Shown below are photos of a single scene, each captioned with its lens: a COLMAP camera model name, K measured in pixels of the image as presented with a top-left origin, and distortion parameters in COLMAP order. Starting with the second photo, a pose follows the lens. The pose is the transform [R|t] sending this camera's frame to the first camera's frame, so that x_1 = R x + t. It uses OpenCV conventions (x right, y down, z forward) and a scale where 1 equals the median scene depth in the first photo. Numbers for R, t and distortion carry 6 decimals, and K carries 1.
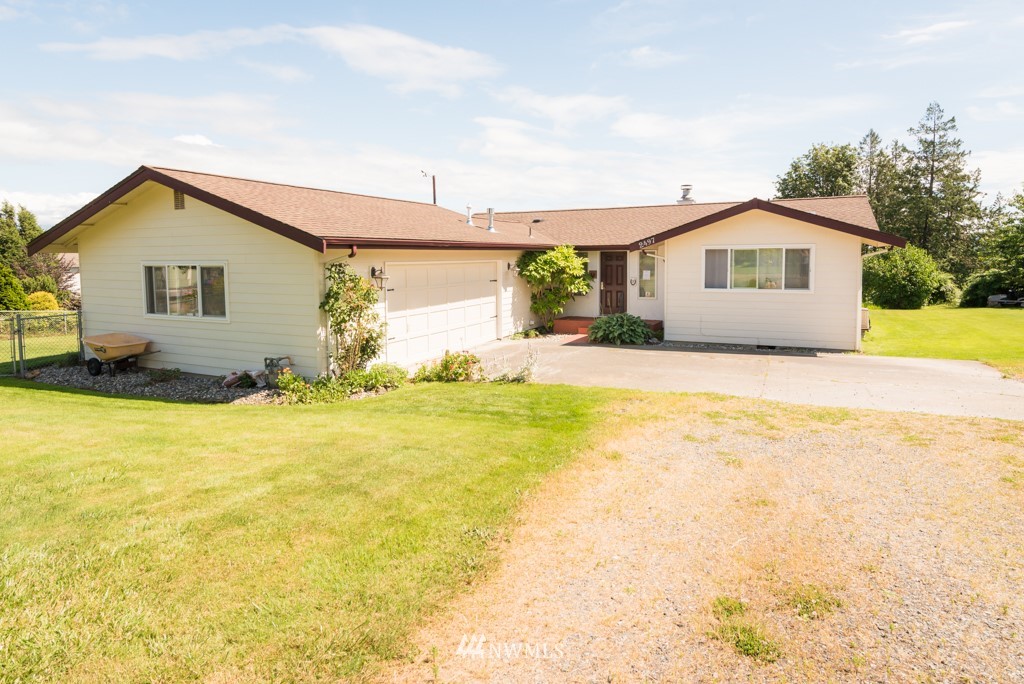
lens RADIAL K [[580.9, 0, 528.4], [0, 580.9, 303.4], [0, 0, 1]] dist [0.009660, -0.001126]
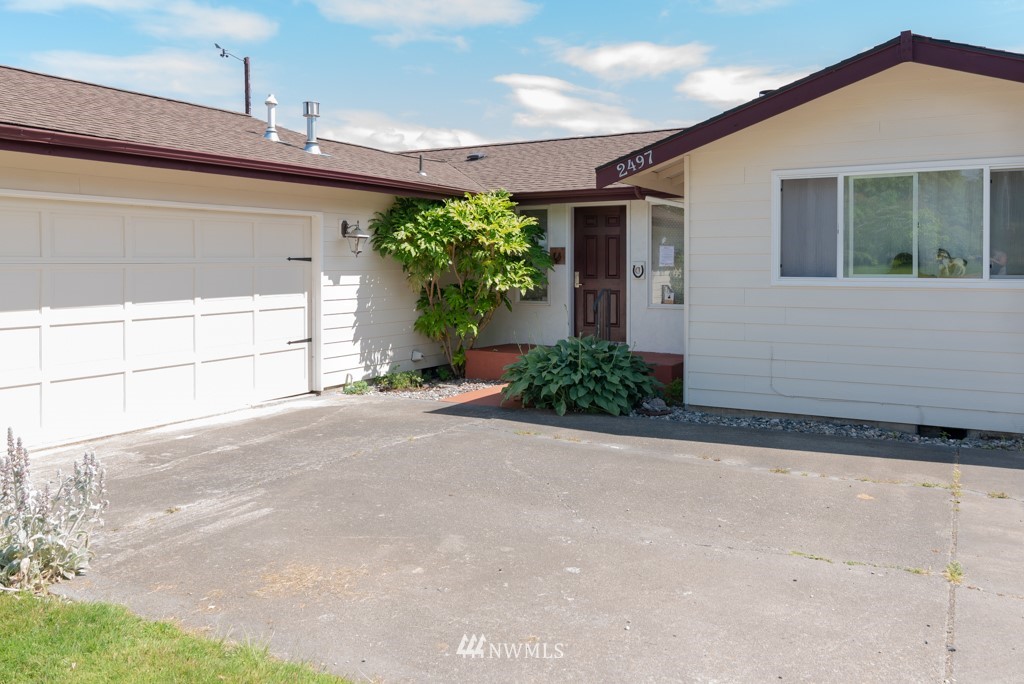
lens RADIAL K [[799.8, 0, 531.5], [0, 799.8, 272.7], [0, 0, 1]] dist [0.005992, -0.000737]
pose [[0.997244, 0.009394, -0.073593, 0.187005], [-0.014434, 0.997563, -0.068267, 0.012206], [0.072772, 0.069141, 0.994949, 0.473910]]
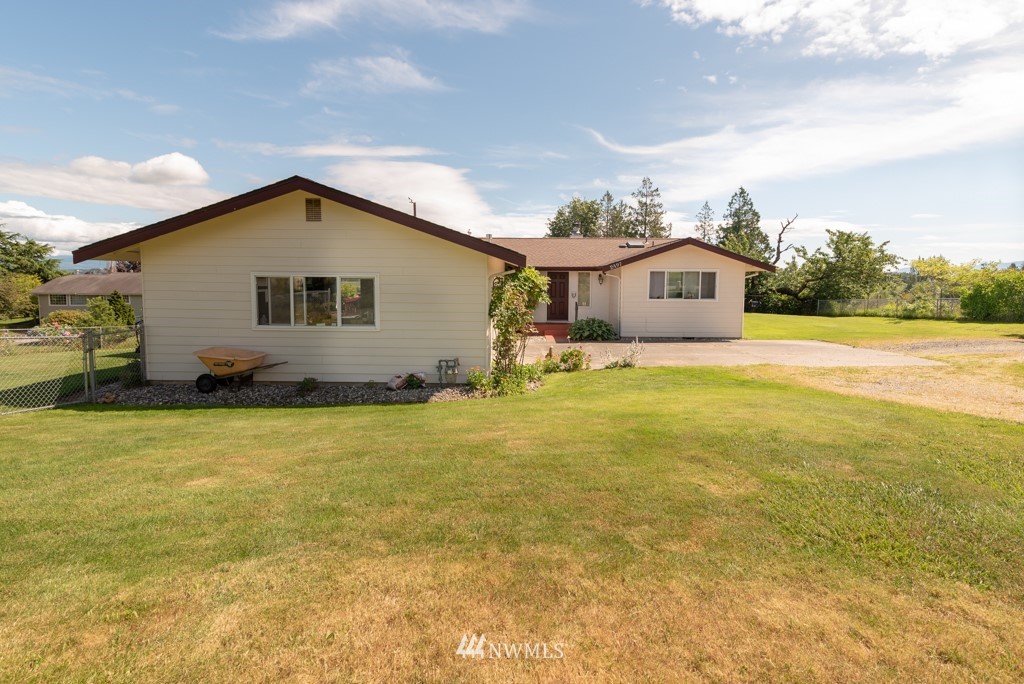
lens RADIAL K [[477.3, 0, 525.8], [0, 477.3, 313.6], [0, 0, 1]] dist [0.018648, -0.000229]
pose [[0.907712, -0.017667, 0.419222, -0.498913], [0.019694, 0.999806, -0.000507, 0.005423], [-0.419131, 0.008716, 0.907884, 0.072777]]
